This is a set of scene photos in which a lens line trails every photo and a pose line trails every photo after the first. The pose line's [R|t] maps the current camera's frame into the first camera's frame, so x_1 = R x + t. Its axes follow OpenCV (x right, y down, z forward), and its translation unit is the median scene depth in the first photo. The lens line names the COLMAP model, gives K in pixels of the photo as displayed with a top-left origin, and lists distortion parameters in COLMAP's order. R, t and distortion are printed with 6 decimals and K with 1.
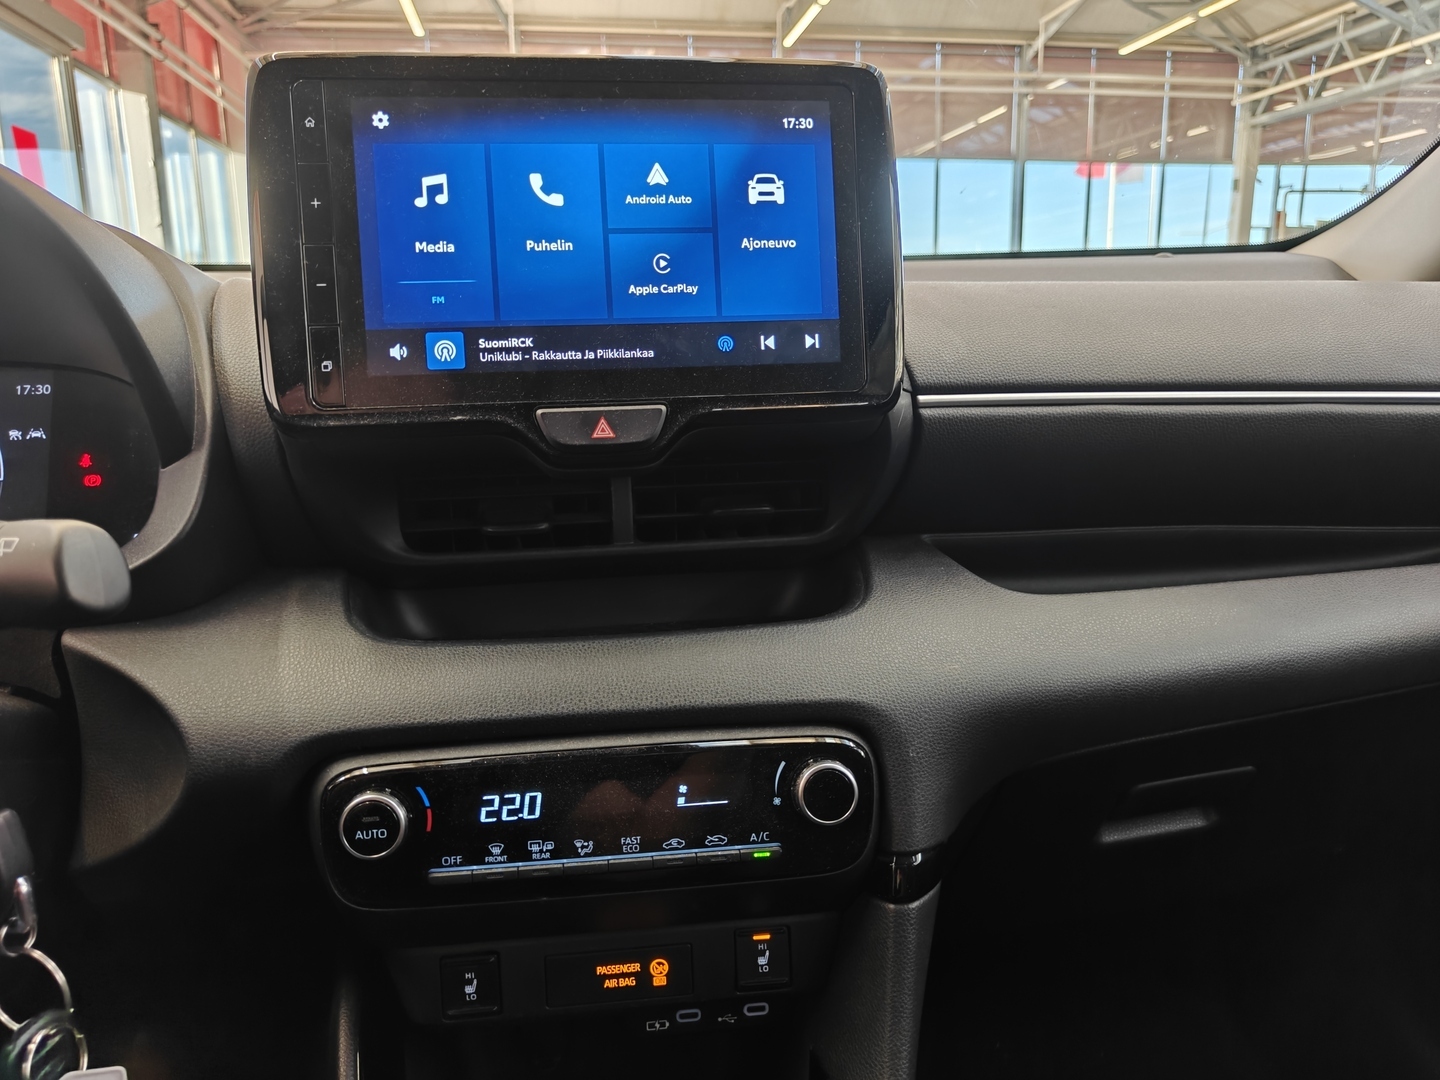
lens RADIAL K [[1037.0, 0, 722.2], [0, 1037.0, 541.3], [0, 0, 1]] dist [-0.011399, 0.021482]
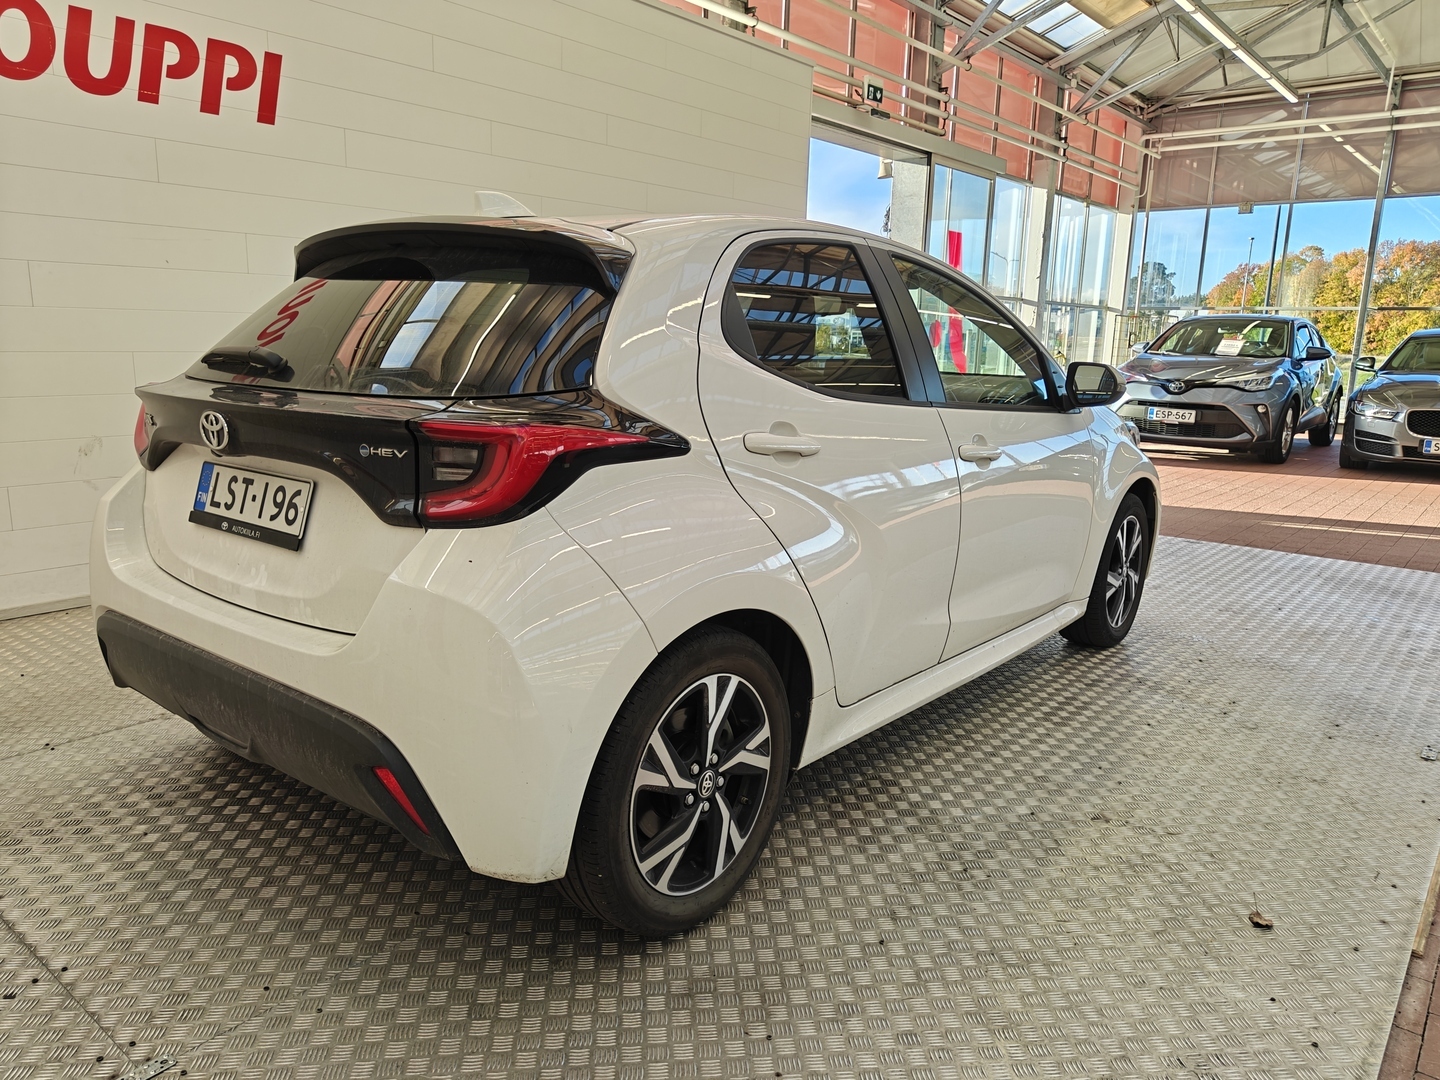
lens RADIAL K [[1037.0, 0, 719.3], [0, 1037.0, 539.1], [0, 0, 1]] dist [-0.011399, 0.021482]
pose [[0.662693, 0.180000, -0.726938, 4.199800], [-0.183660, 0.980105, 0.075259, 0.409579], [0.726021, 0.083636, 0.682567, -4.265365]]
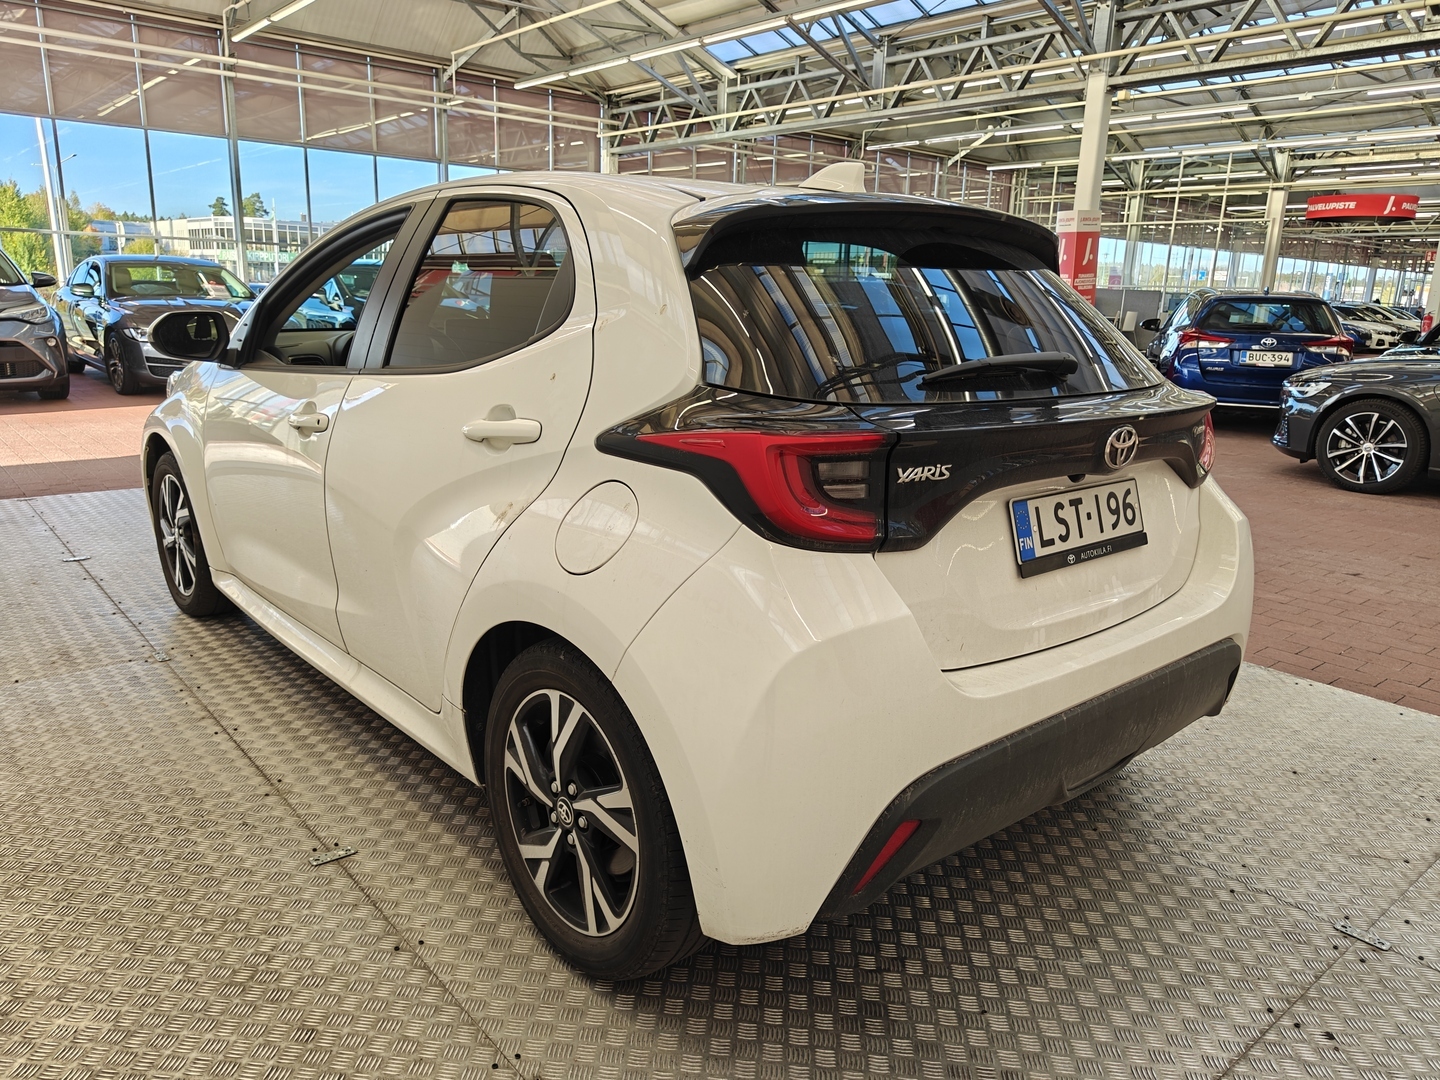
lens RADIAL K [[1037.0, 0, 728.5], [0, 1037.0, 541.3], [0, 0, 1]] dist [-0.011399, 0.021482]
pose [[0.850969, -0.081664, 0.518828, -2.186106], [0.059494, 0.996468, 0.059265, 0.649183], [-0.521835, -0.019566, 0.852822, -5.232362]]
